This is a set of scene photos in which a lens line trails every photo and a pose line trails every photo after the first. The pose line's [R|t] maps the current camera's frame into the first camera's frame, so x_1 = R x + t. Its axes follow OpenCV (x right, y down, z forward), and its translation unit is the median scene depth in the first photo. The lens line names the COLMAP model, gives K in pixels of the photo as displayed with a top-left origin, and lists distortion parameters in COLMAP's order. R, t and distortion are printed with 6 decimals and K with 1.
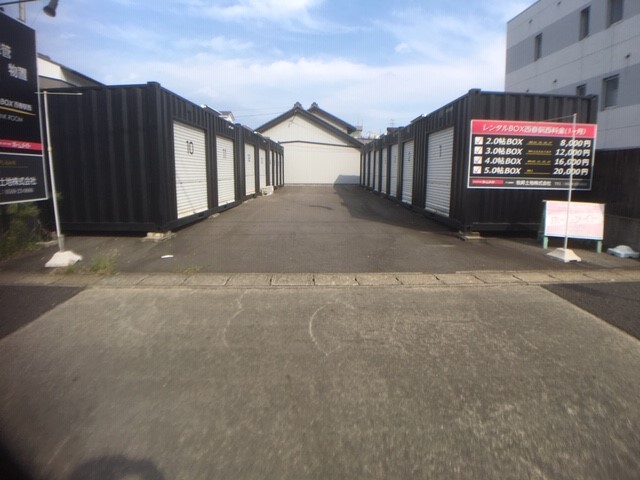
lens RADIAL K [[363.9, 0, 317.7], [0, 363.9, 237.6], [0, 0, 1]] dist [-0.094732, 0.014898]
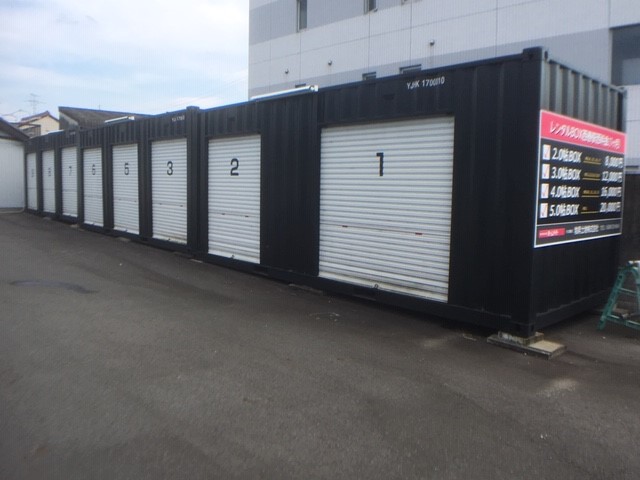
lens RADIAL K [[511.8, 0, 320.0], [0, 511.8, 240.0], [0, 0, 1]] dist [-0.077147, -0.009318]
pose [[0.725937, -0.063687, 0.684806, -0.262308], [0.103751, 0.994449, -0.017499, -0.168927], [-0.679891, 0.083753, 0.728515, 0.702285]]
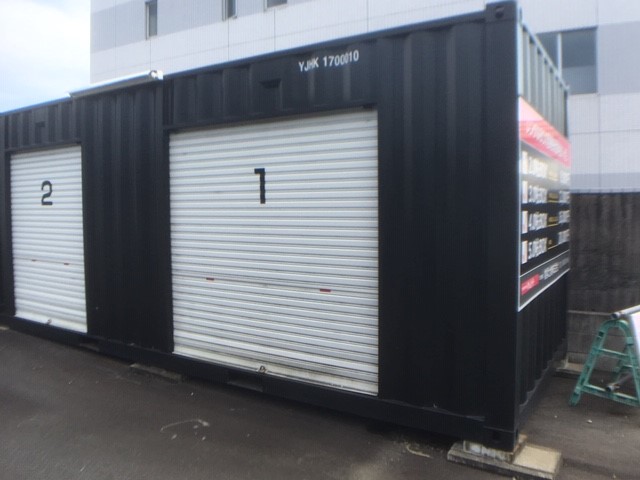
lens RADIAL K [[511.8, 0, 320.0], [0, 511.8, 240.0], [0, 0, 1]] dist [-0.077147, -0.009318]
pose [[0.517019, -0.055827, 0.854151, -0.039371], [0.152735, 0.987874, -0.027883, -0.216114], [-0.842237, 0.144875, 0.519277, 0.914681]]
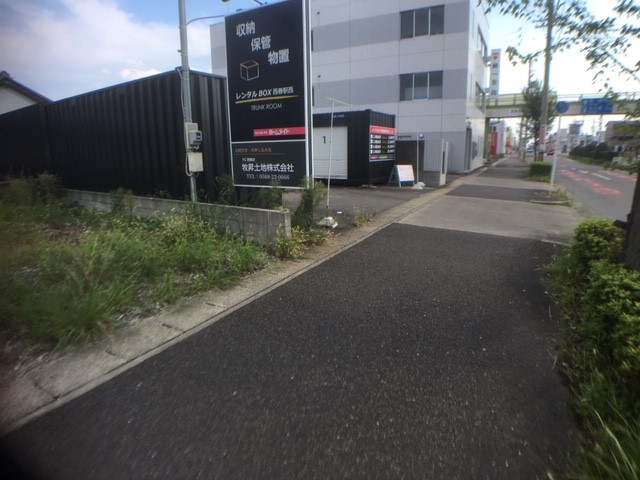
lens RADIAL K [[363.9, 0, 317.7], [0, 363.9, 237.6], [0, 0, 1]] dist [-0.094732, 0.014898]
pose [[0.522162, -0.211851, 0.826115, -1.416553], [0.163071, 0.975585, 0.147109, -0.071860], [-0.837111, 0.057900, 0.543960, 0.207145]]
